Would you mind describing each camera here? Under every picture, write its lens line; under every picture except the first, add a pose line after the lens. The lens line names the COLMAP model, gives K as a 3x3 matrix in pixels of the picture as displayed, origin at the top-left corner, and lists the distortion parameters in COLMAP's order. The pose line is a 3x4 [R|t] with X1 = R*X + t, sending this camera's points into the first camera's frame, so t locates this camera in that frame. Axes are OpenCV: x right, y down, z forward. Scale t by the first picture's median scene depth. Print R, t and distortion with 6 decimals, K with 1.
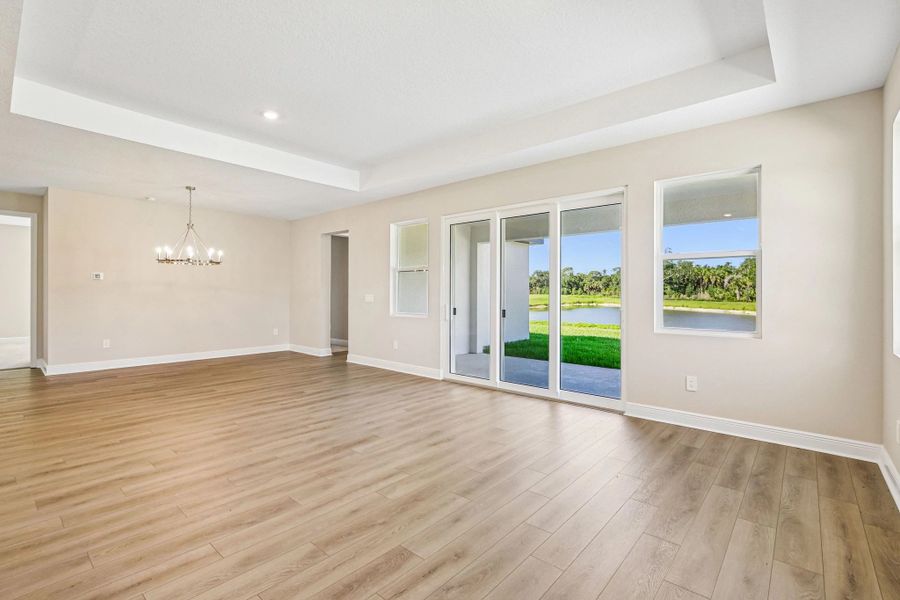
lens RADIAL K [[410.5, 0, 455.4], [0, 410.5, 294.1], [0, 0, 1]] dist [-0.025960, 0.010464]
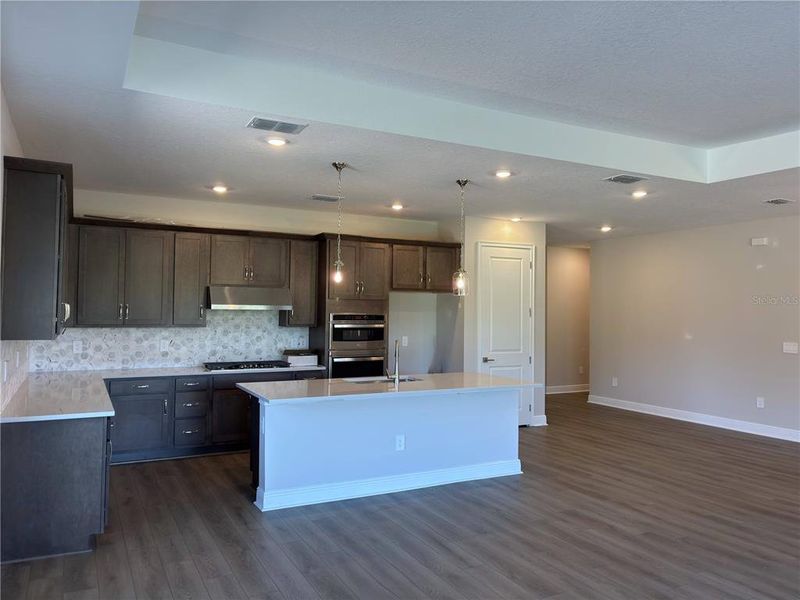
lens RADIAL K [[605.0, 0, 396.3], [0, 605.0, 296.0], [0, 0, 1]] dist [0.062010, -0.089032]
pose [[-0.367715, -0.029250, -0.929479, 0.780898], [-0.011524, 0.999572, -0.026897, -0.096231], [0.929867, 0.000821, -0.367894, 0.884014]]
